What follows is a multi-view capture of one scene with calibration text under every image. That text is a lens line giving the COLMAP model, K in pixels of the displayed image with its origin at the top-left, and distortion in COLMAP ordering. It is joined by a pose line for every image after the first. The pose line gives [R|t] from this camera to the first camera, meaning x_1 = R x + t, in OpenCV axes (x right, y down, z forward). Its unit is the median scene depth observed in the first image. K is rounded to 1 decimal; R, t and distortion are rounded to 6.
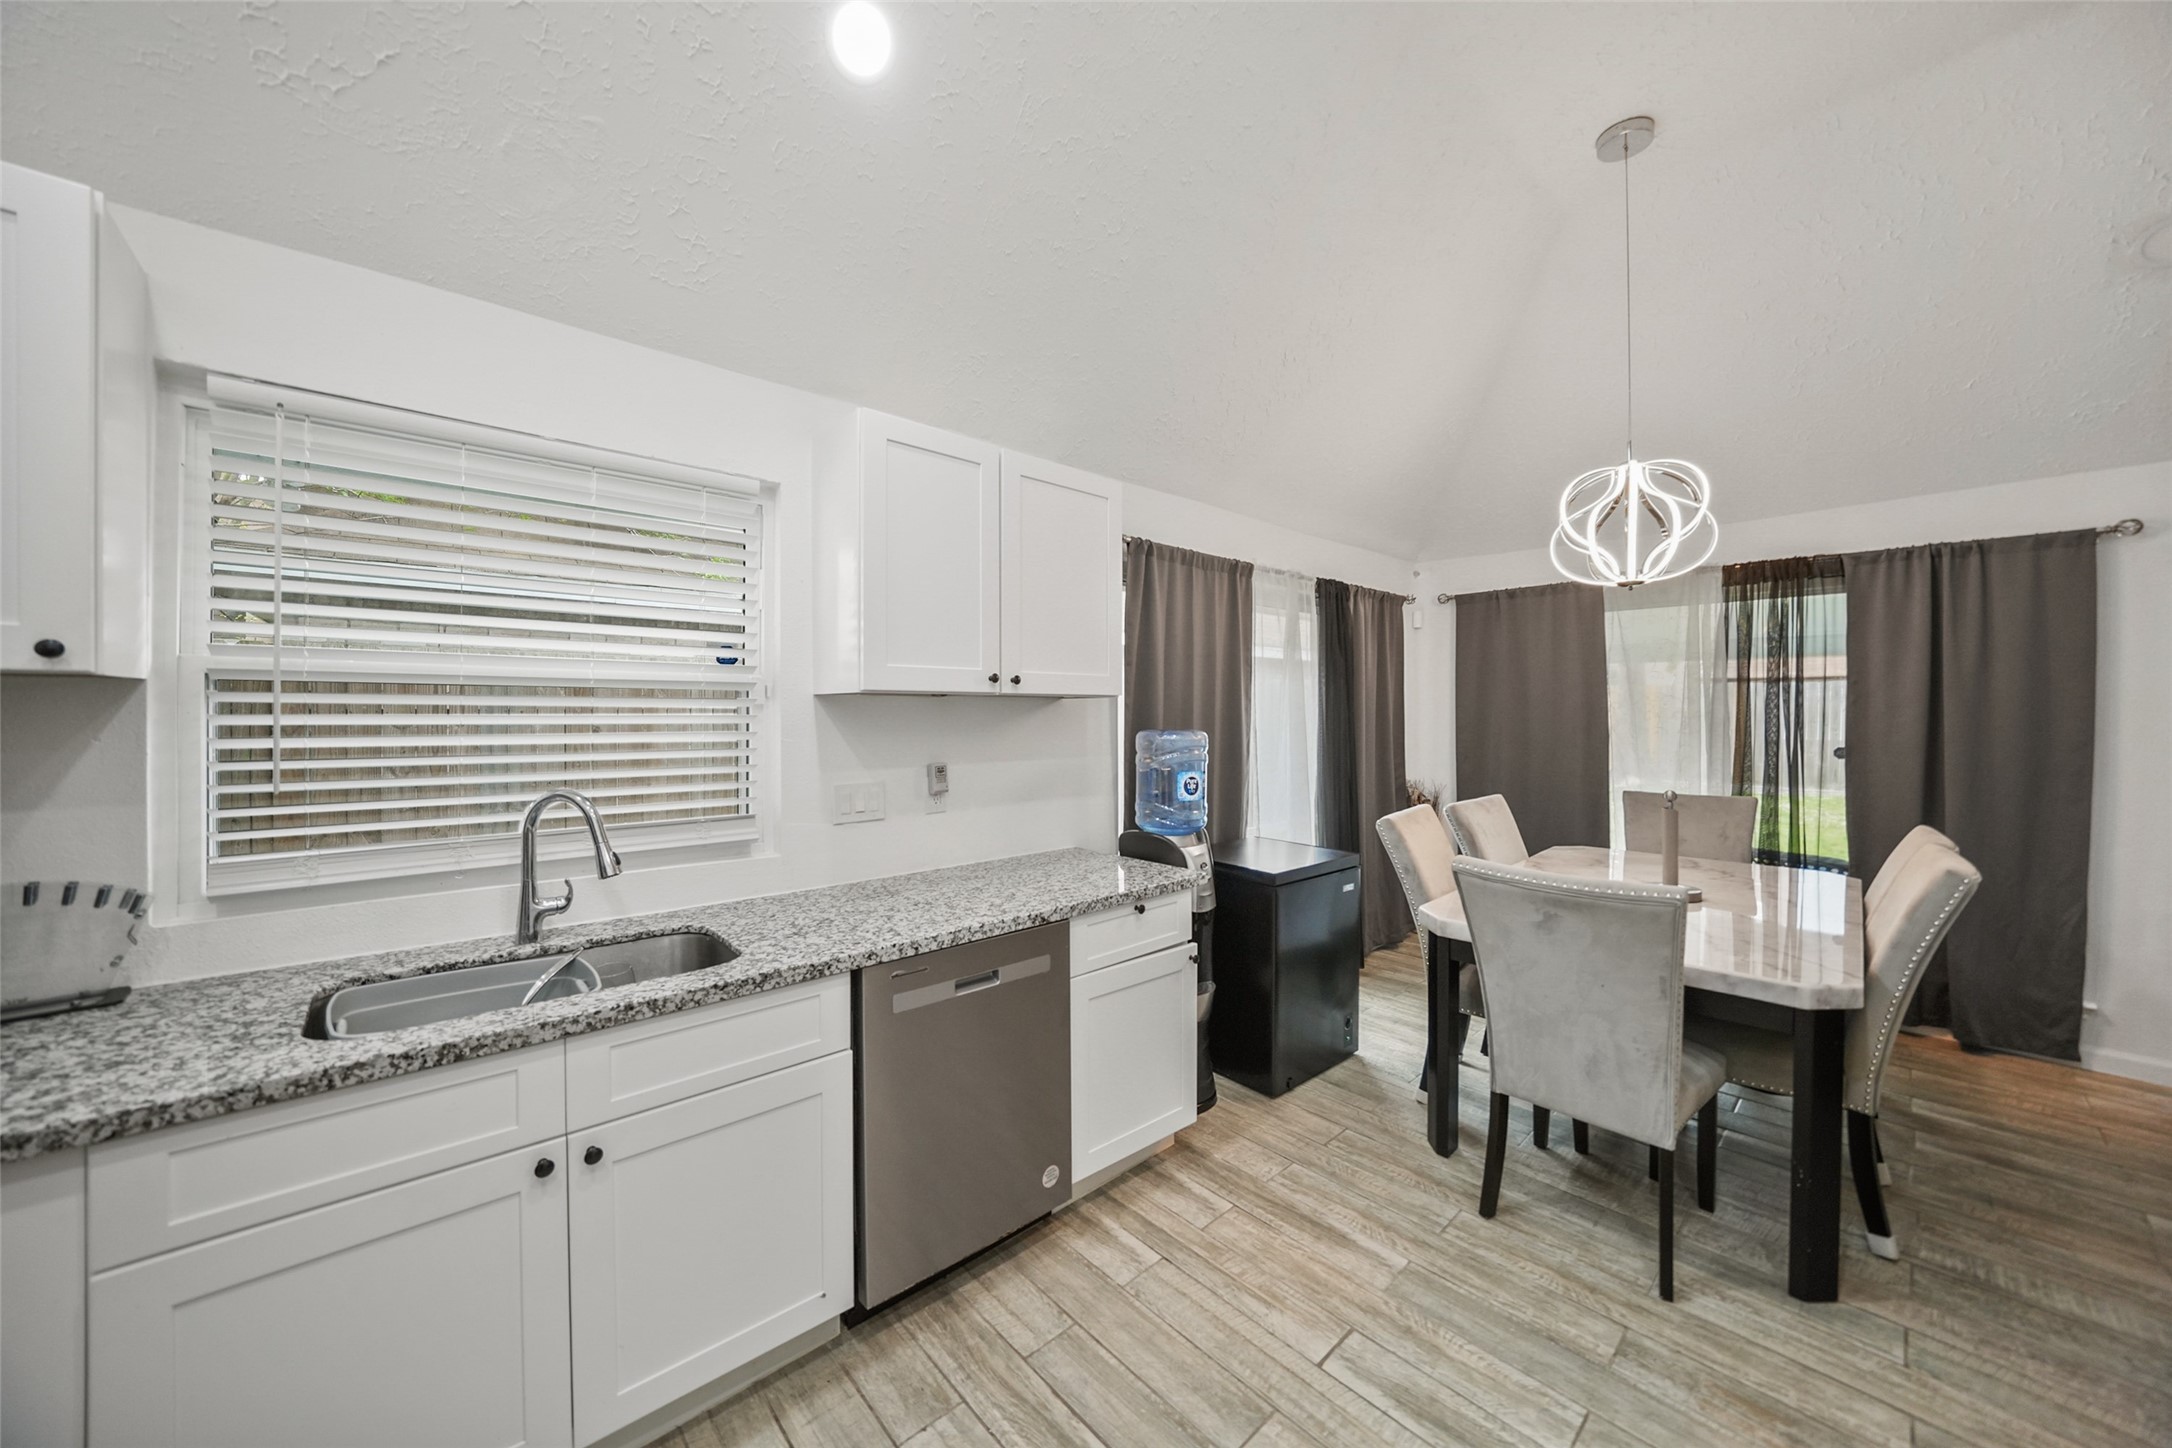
lens RADIAL K [[776.7, 0, 1111.0], [0, 776.7, 712.3], [0, 0, 1]] dist [-0.004833, 0.000322]
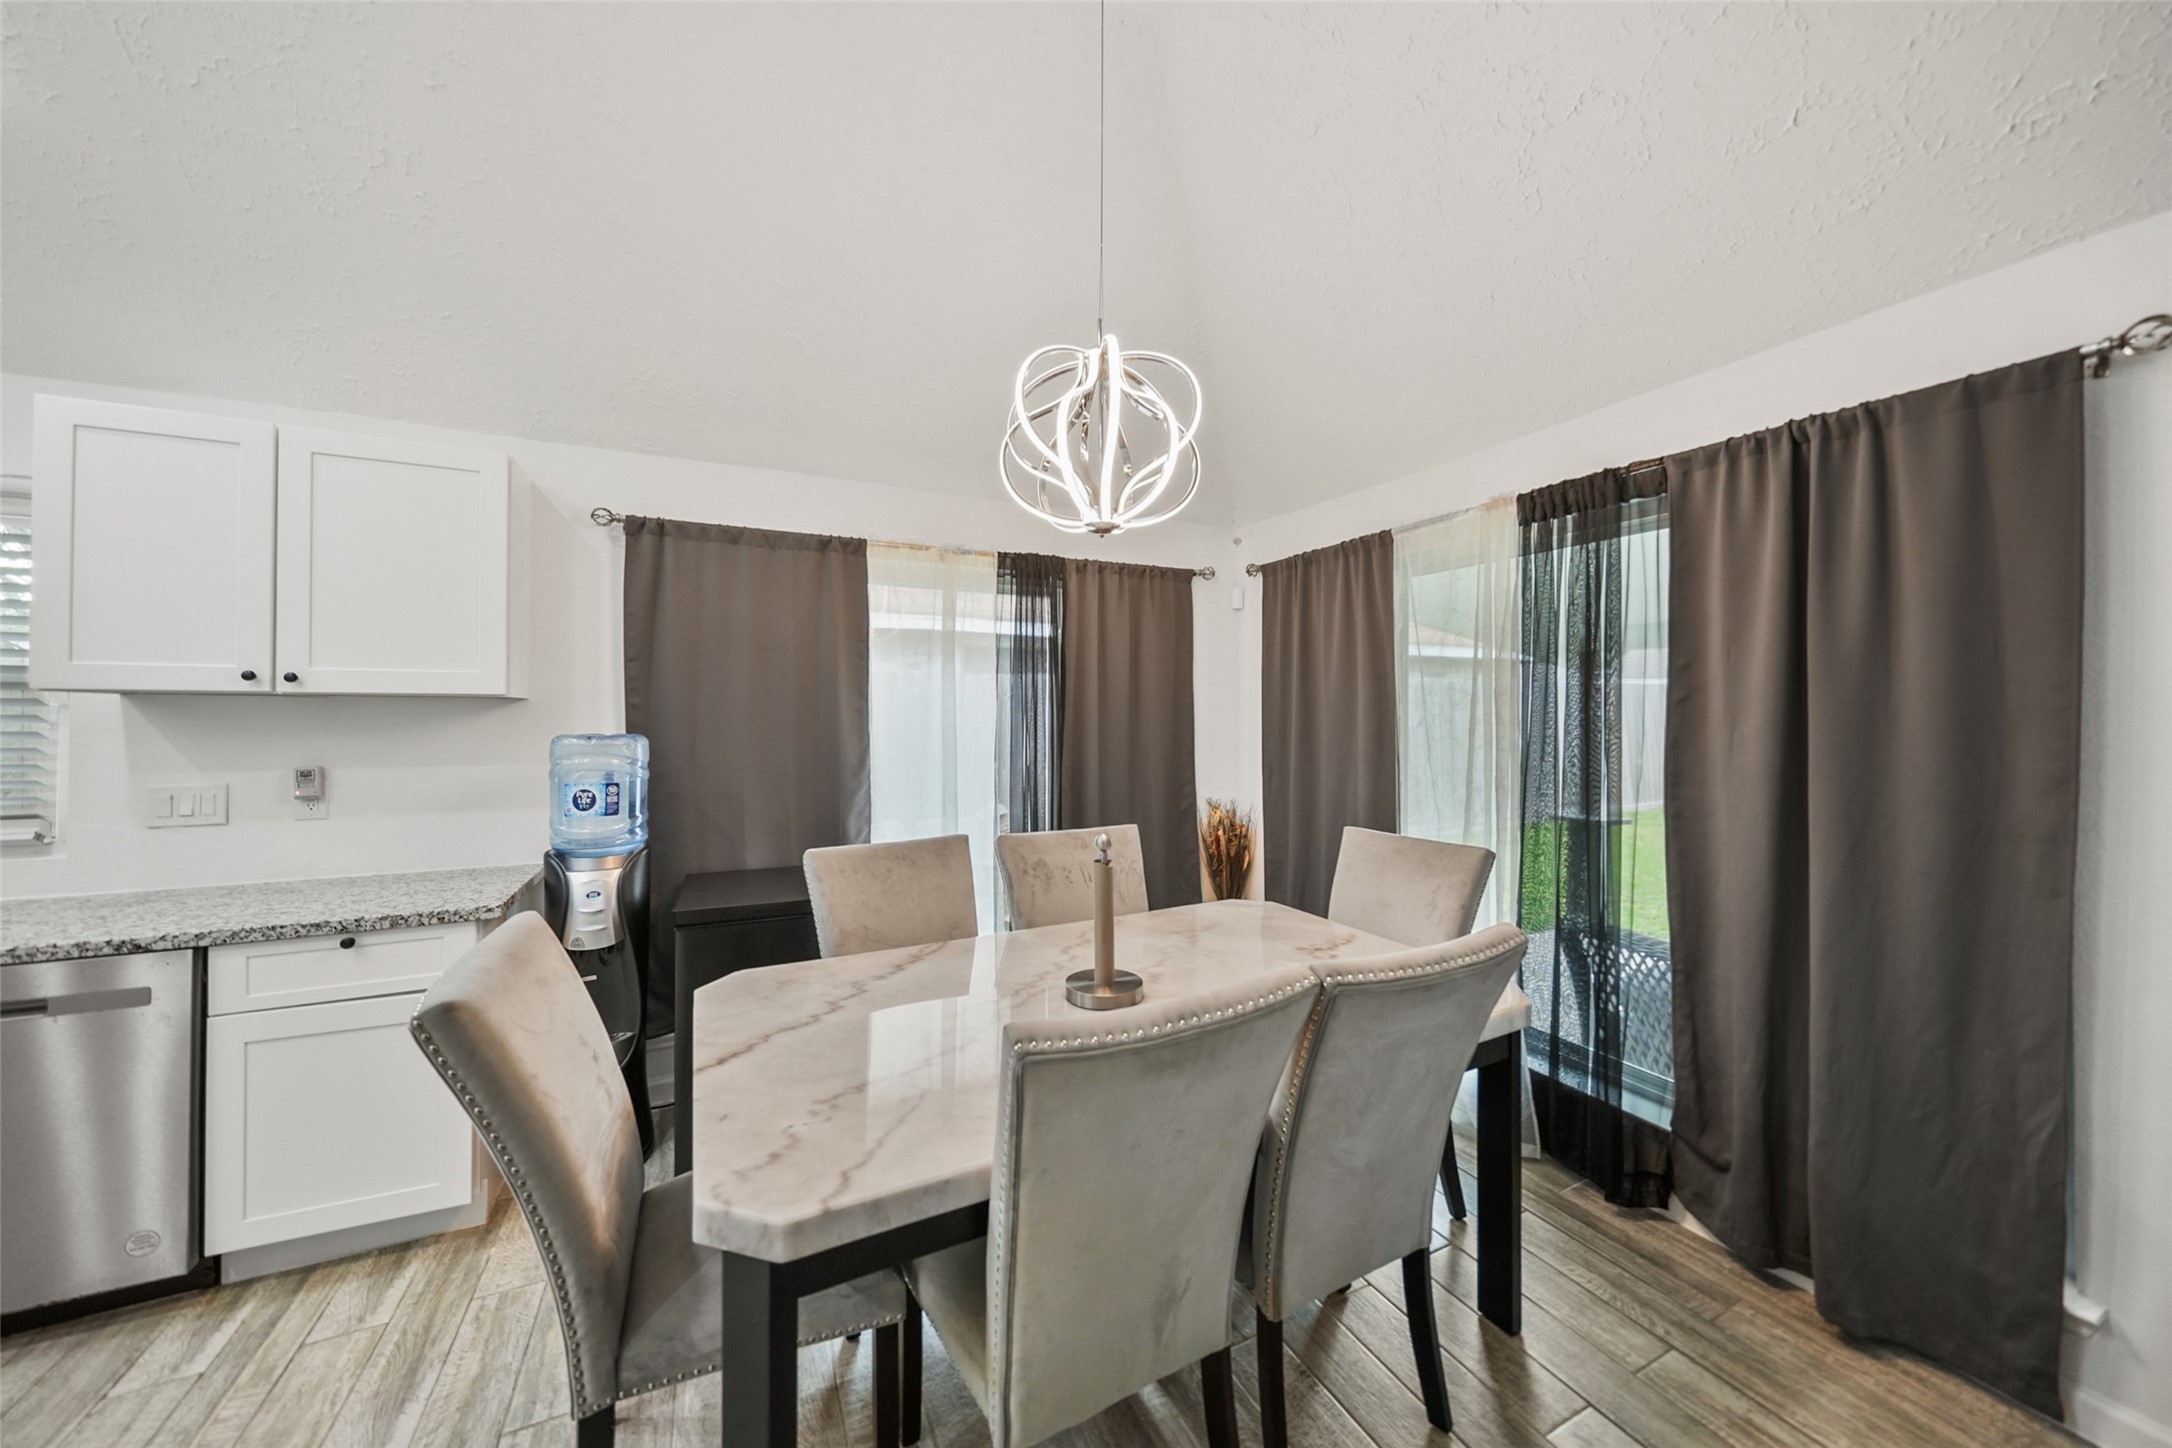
lens RADIAL K [[776.7, 0, 1107.8], [0, 776.7, 706.7], [0, 0, 1]] dist [-0.004833, 0.000322]
pose [[0.952784, 0.000254, -0.303650, 1.150896], [-0.003383, 0.999946, -0.009780, -0.001662], [0.303631, 0.010346, 0.952734, 0.469266]]
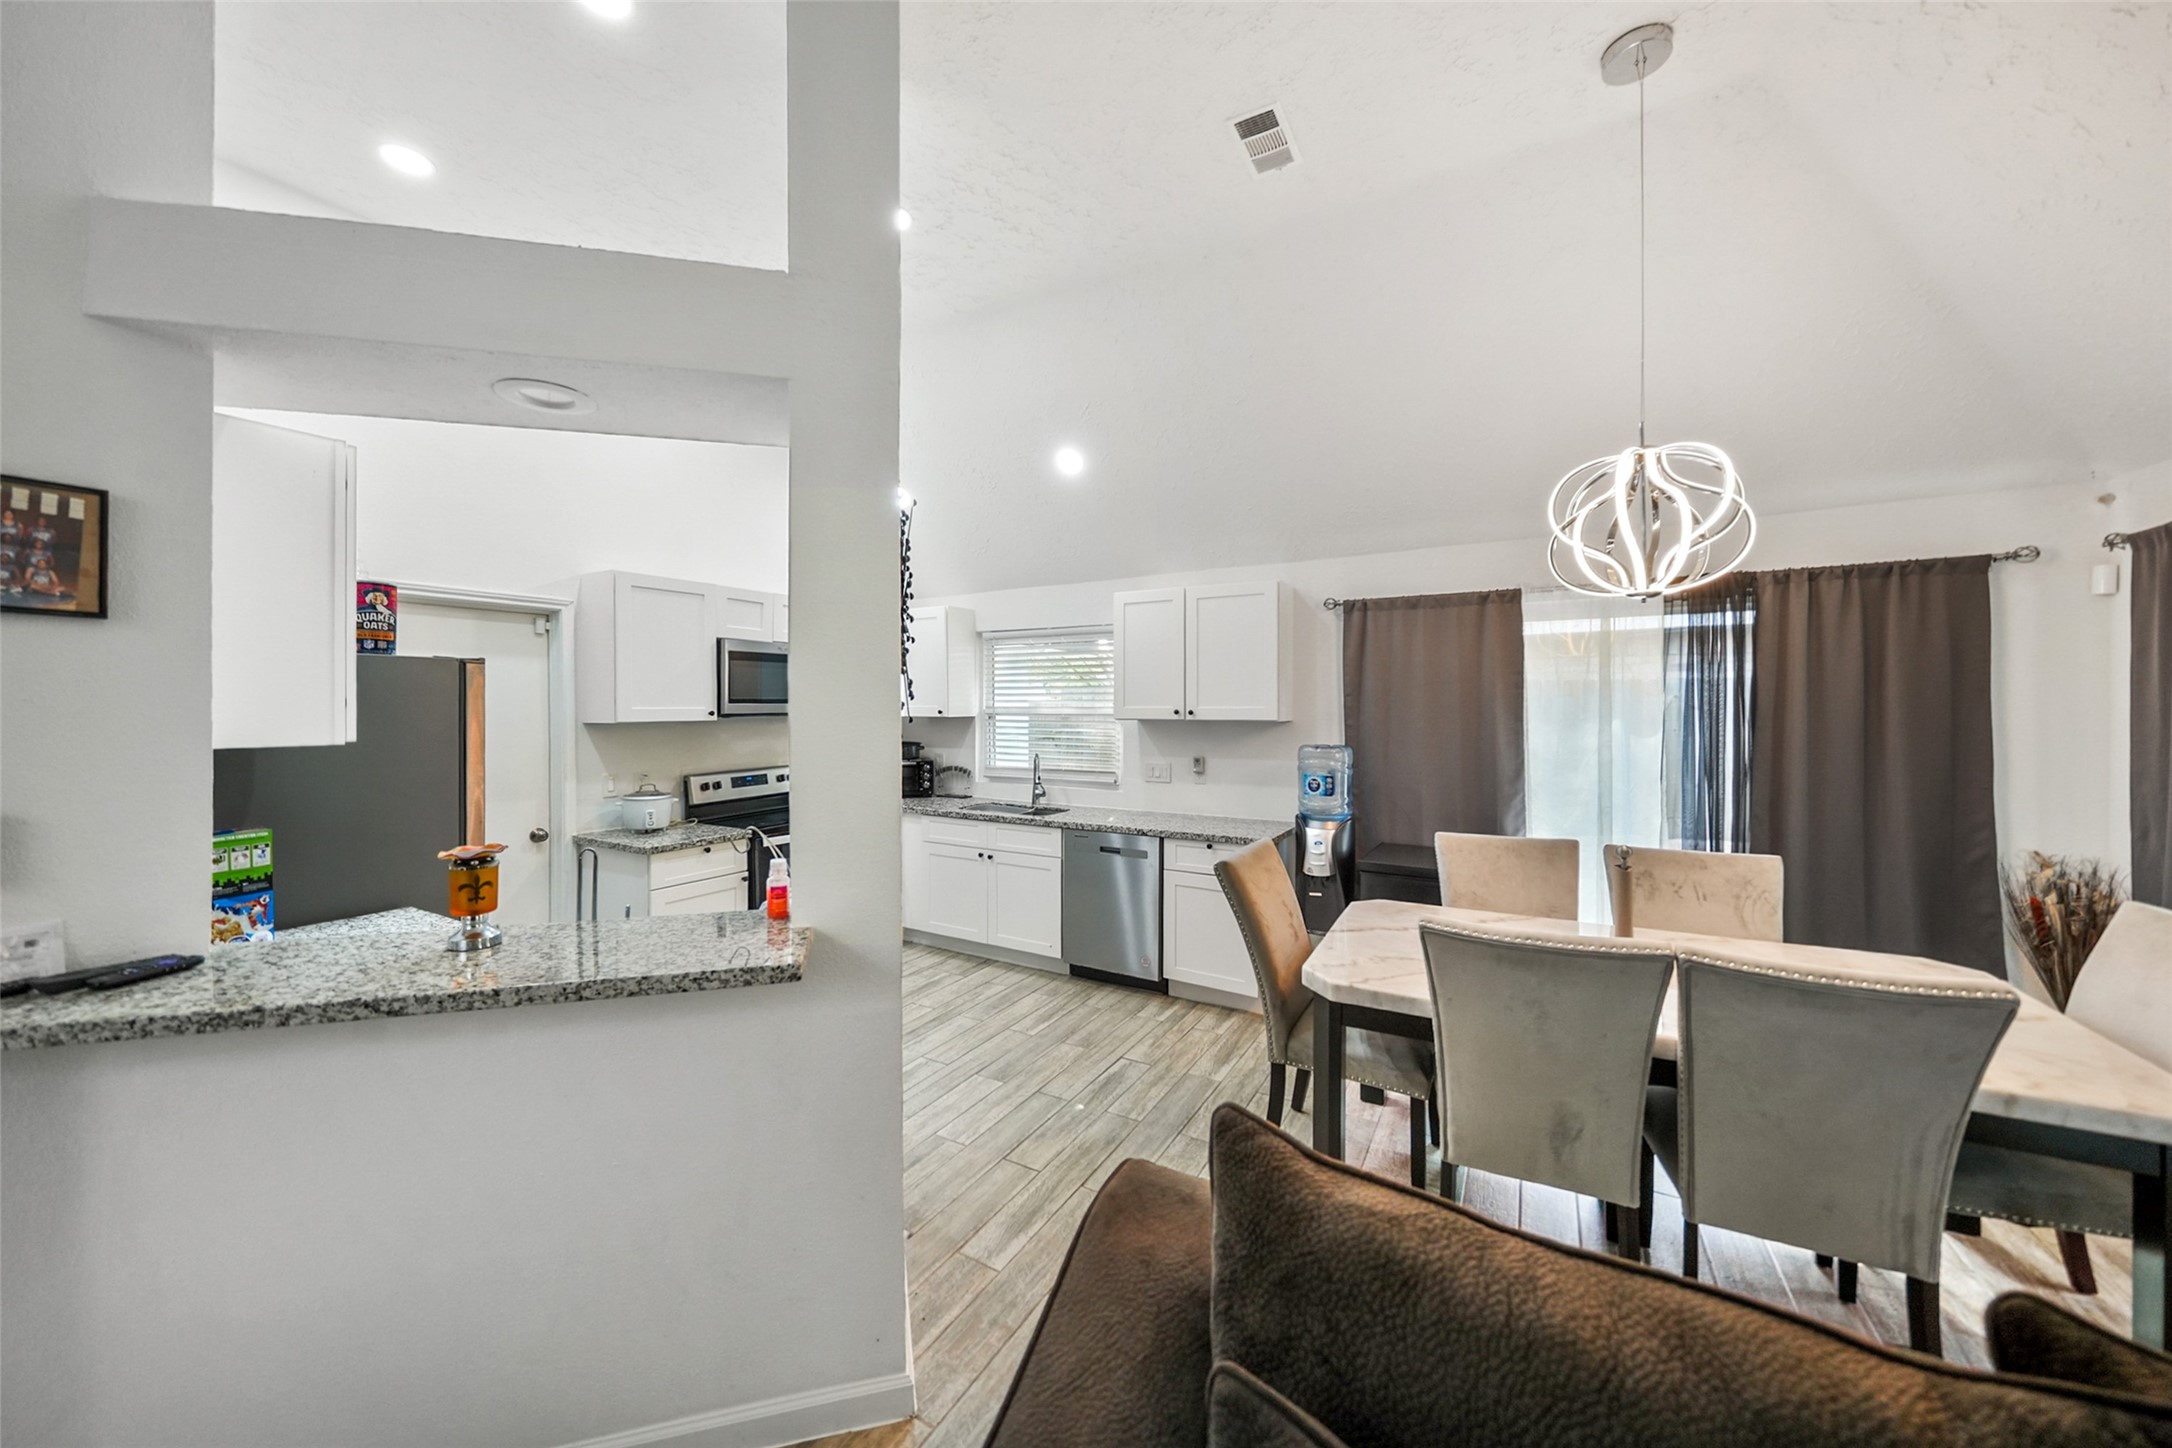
lens RADIAL K [[776.7, 0, 1075.2], [0, 776.7, 723.0], [0, 0, 1]] dist [-0.004833, 0.000322]
pose [[0.278380, 0.020310, -0.960256, 1.679805], [-0.002277, 0.999788, 0.020486, -0.057718], [0.960468, -0.003516, 0.278367, 0.256144]]
